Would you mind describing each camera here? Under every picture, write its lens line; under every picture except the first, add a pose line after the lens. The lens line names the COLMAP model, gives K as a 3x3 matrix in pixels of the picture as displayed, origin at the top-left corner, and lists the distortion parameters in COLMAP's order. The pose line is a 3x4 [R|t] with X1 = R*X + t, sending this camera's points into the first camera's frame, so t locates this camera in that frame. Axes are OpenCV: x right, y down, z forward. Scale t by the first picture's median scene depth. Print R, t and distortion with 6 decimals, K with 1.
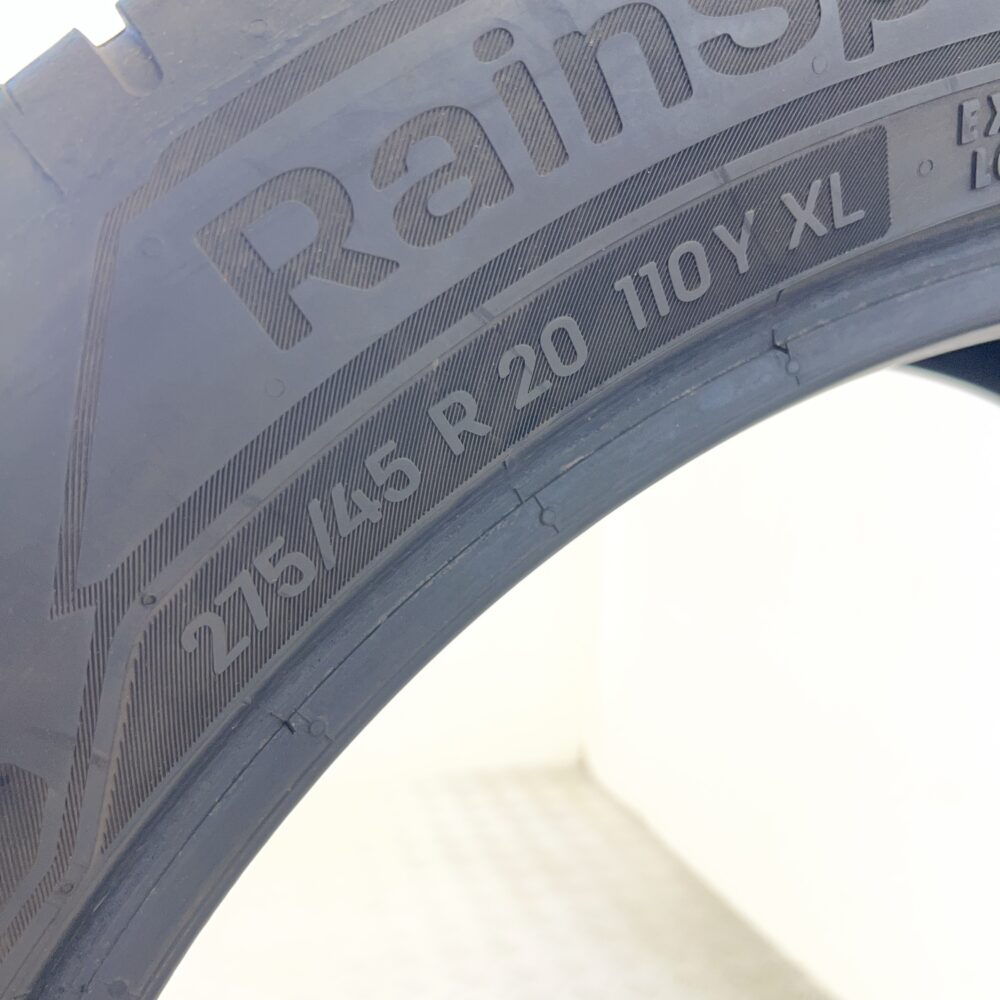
lens RADIAL K [[1162.2, 0, 499.2], [0, 1162.2, 499.8], [0, 0, 1]] dist [-0.052575, 0.000000]
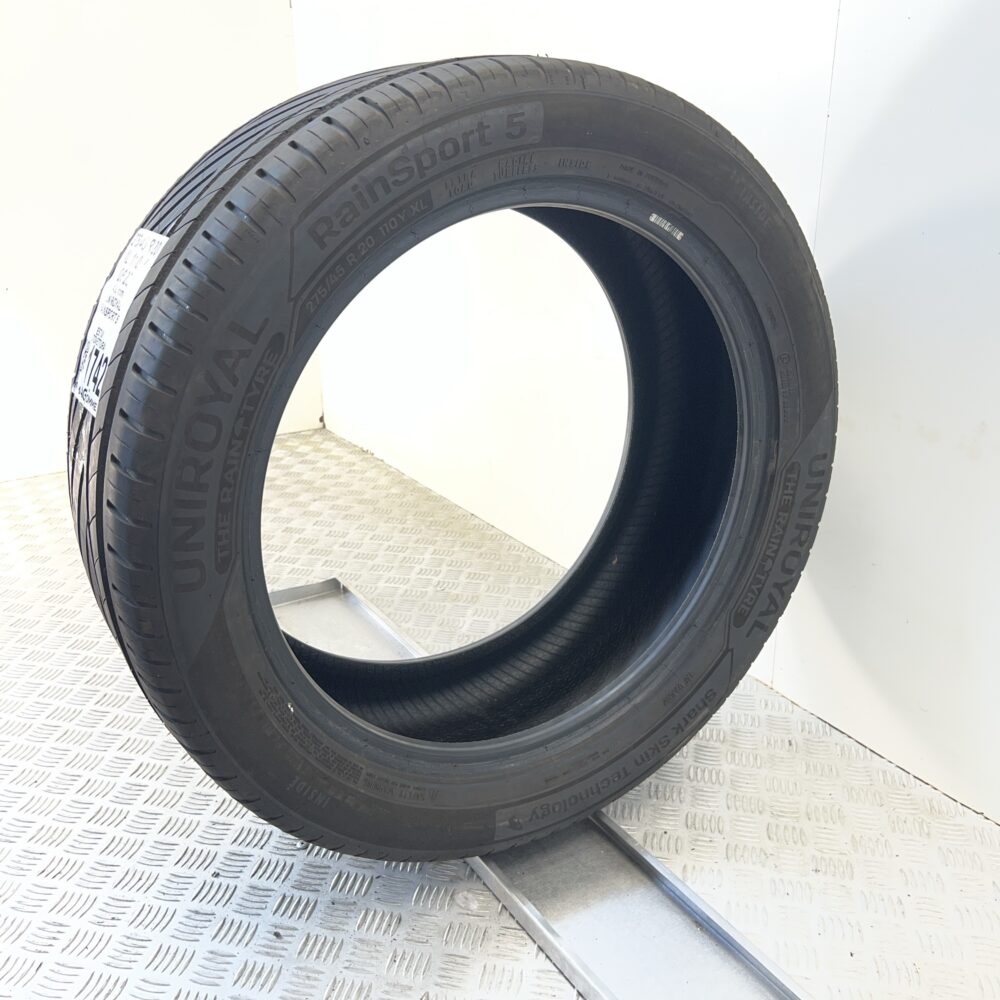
lens RADIAL K [[1162.2, 0, 499.4], [0, 1162.2, 500.4], [0, 0, 1]] dist [-0.052575, 0.000000]
pose [[0.959330, -0.136756, 0.246950, -0.844111], [0.076441, 0.967982, 0.239095, -0.217749], [-0.271741, -0.210494, 0.939068, -4.329895]]
